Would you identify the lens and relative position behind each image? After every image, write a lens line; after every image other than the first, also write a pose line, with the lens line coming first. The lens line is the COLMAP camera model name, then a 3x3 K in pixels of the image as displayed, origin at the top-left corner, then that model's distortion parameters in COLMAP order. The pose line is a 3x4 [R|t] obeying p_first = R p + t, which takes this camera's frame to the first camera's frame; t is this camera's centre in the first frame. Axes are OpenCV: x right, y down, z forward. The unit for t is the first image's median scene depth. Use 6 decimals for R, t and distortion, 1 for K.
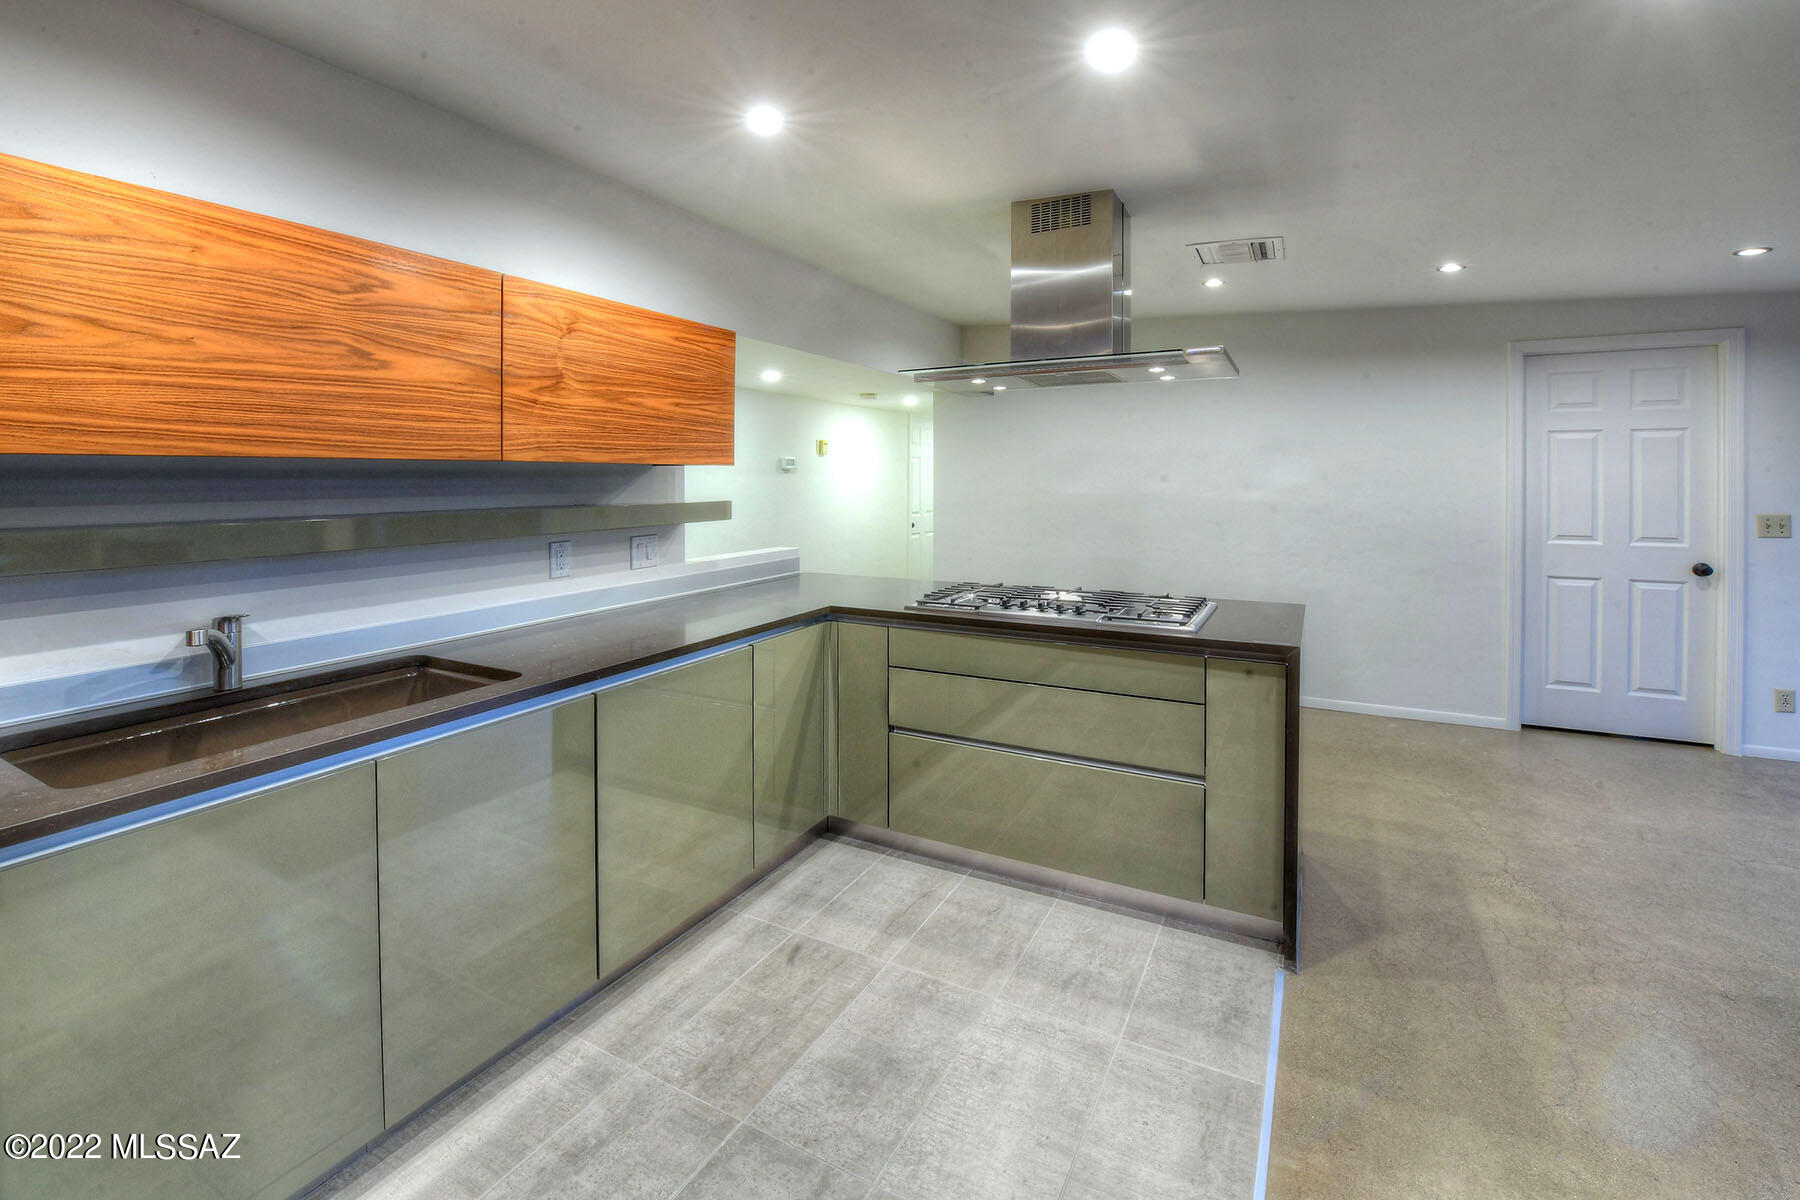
lens RADIAL K [[744.6, 0, 850.4], [0, 744.6, 469.5], [0, 0, 1]] dist [-0.003028, -0.000279]
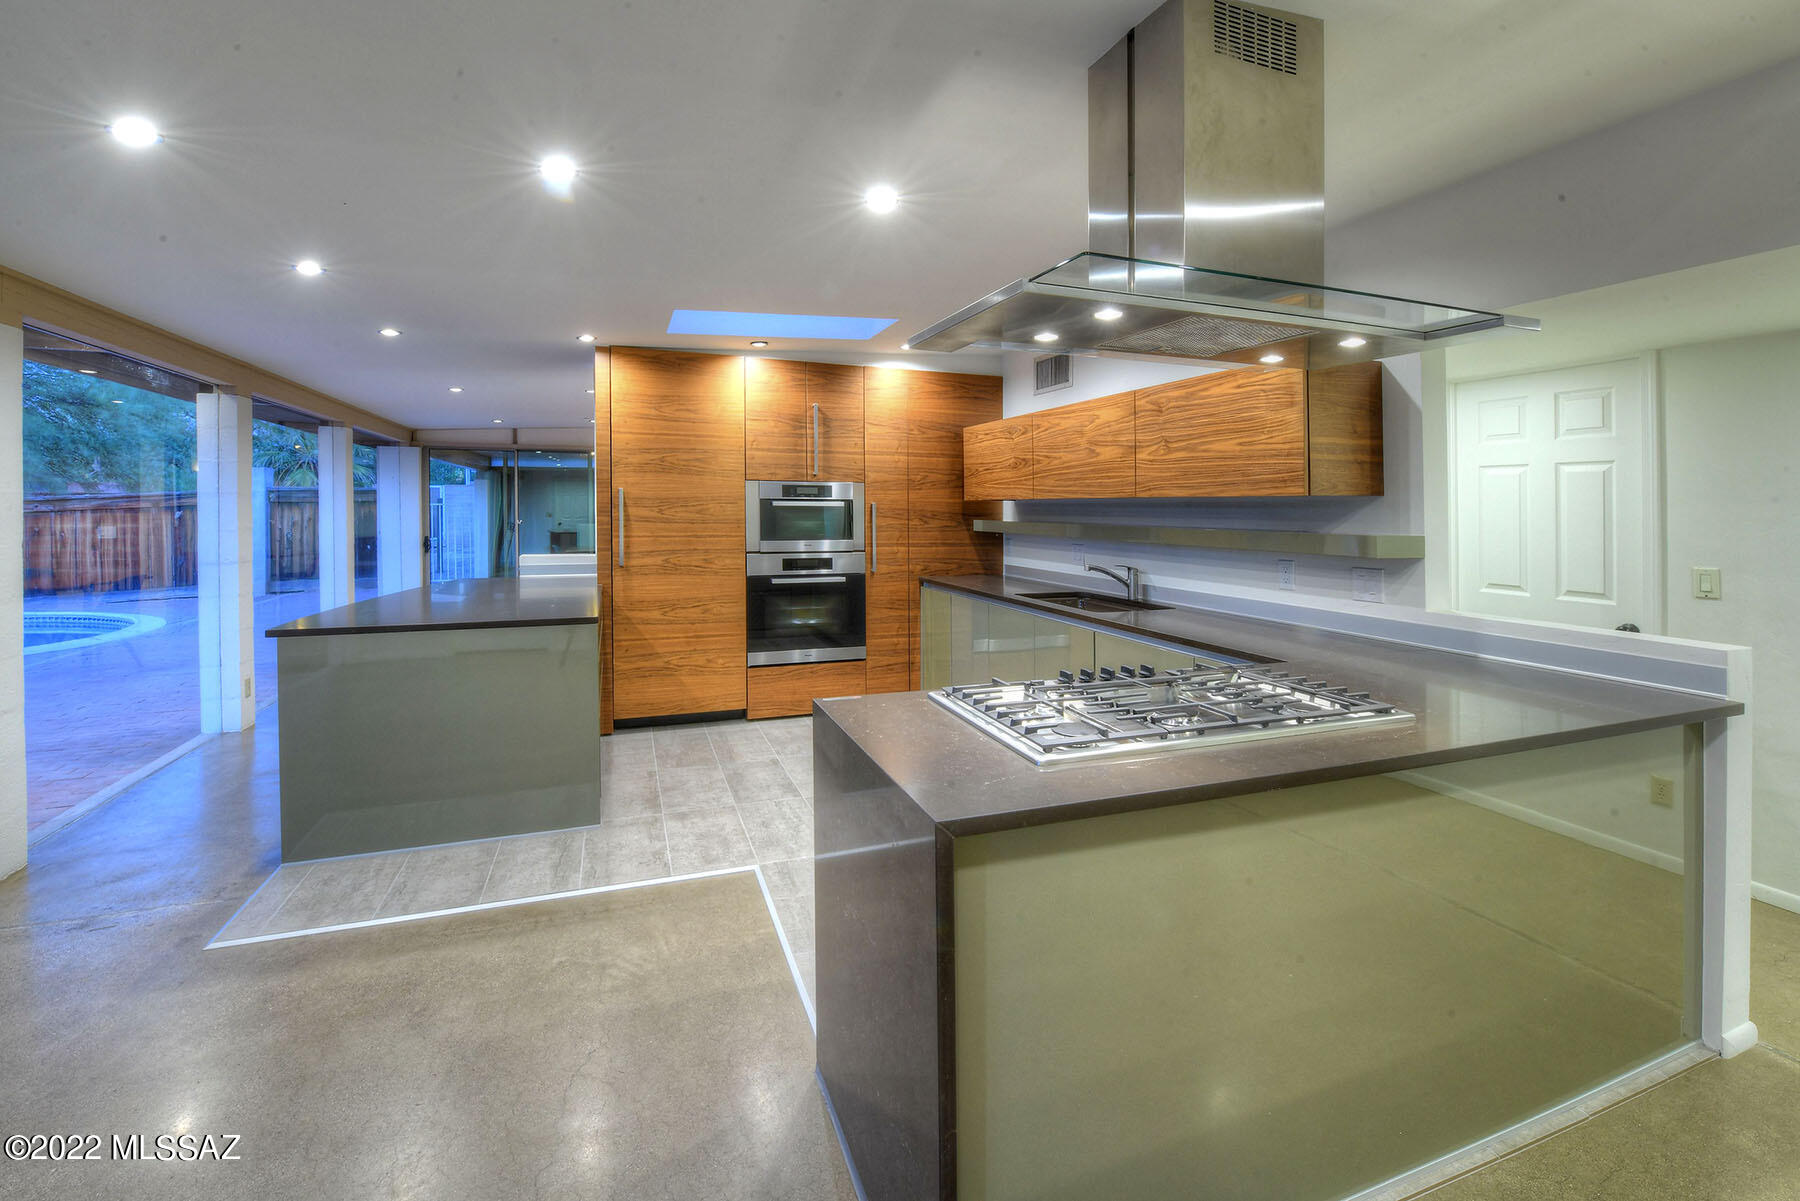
lens RADIAL K [[763.1, 0, 799.1], [0, 763.1, 509.8], [0, 0, 1]] dist [-0.000139, -0.000084]
pose [[-0.699489, 0.004941, -0.714626, 1.442125], [0.005051, 0.999985, 0.001970, 0.010141], [0.714625, -0.002231, -0.699504, 1.790607]]
